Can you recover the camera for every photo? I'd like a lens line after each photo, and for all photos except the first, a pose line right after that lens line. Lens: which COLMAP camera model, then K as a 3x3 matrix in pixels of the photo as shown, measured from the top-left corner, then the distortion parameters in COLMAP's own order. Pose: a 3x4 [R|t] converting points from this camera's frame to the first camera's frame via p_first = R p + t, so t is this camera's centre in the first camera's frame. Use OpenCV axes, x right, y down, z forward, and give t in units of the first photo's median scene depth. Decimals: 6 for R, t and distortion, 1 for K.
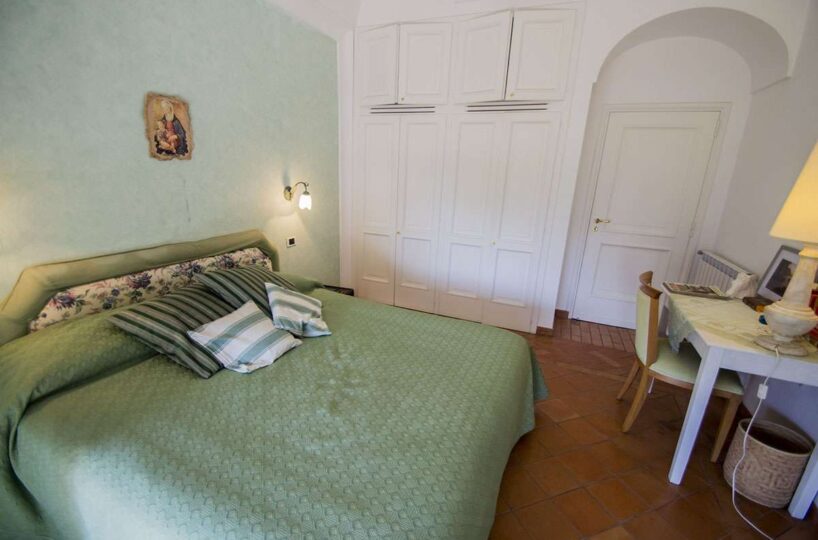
lens RADIAL K [[361.3, 0, 408.1], [0, 361.3, 269.8], [0, 0, 1]] dist [-0.000395, -0.004353]
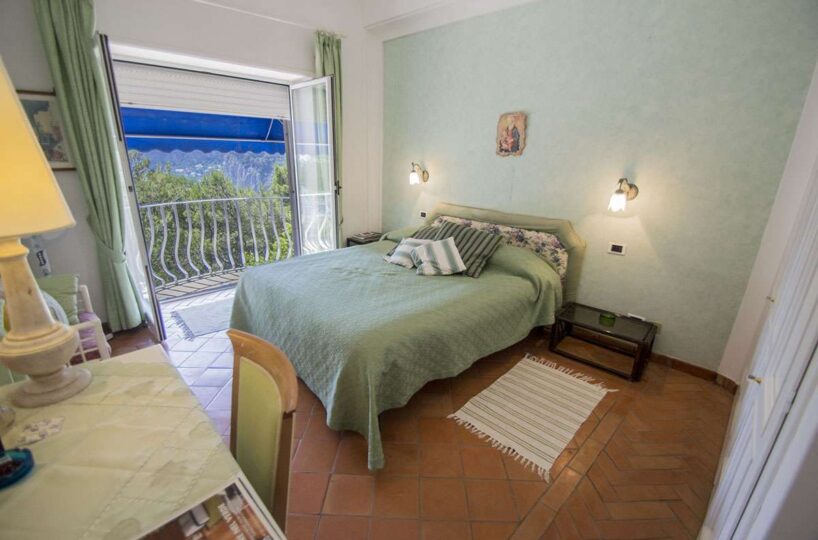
lens RADIAL K [[361.3, 0, 409.6], [0, 361.3, 269.3], [0, 0, 1]] dist [-0.000395, -0.004353]
pose [[-0.350227, 0.234298, -0.906888, 0.963340], [-0.287509, 0.894579, 0.342150, -0.280898], [0.891448, 0.380569, -0.245943, 1.192212]]
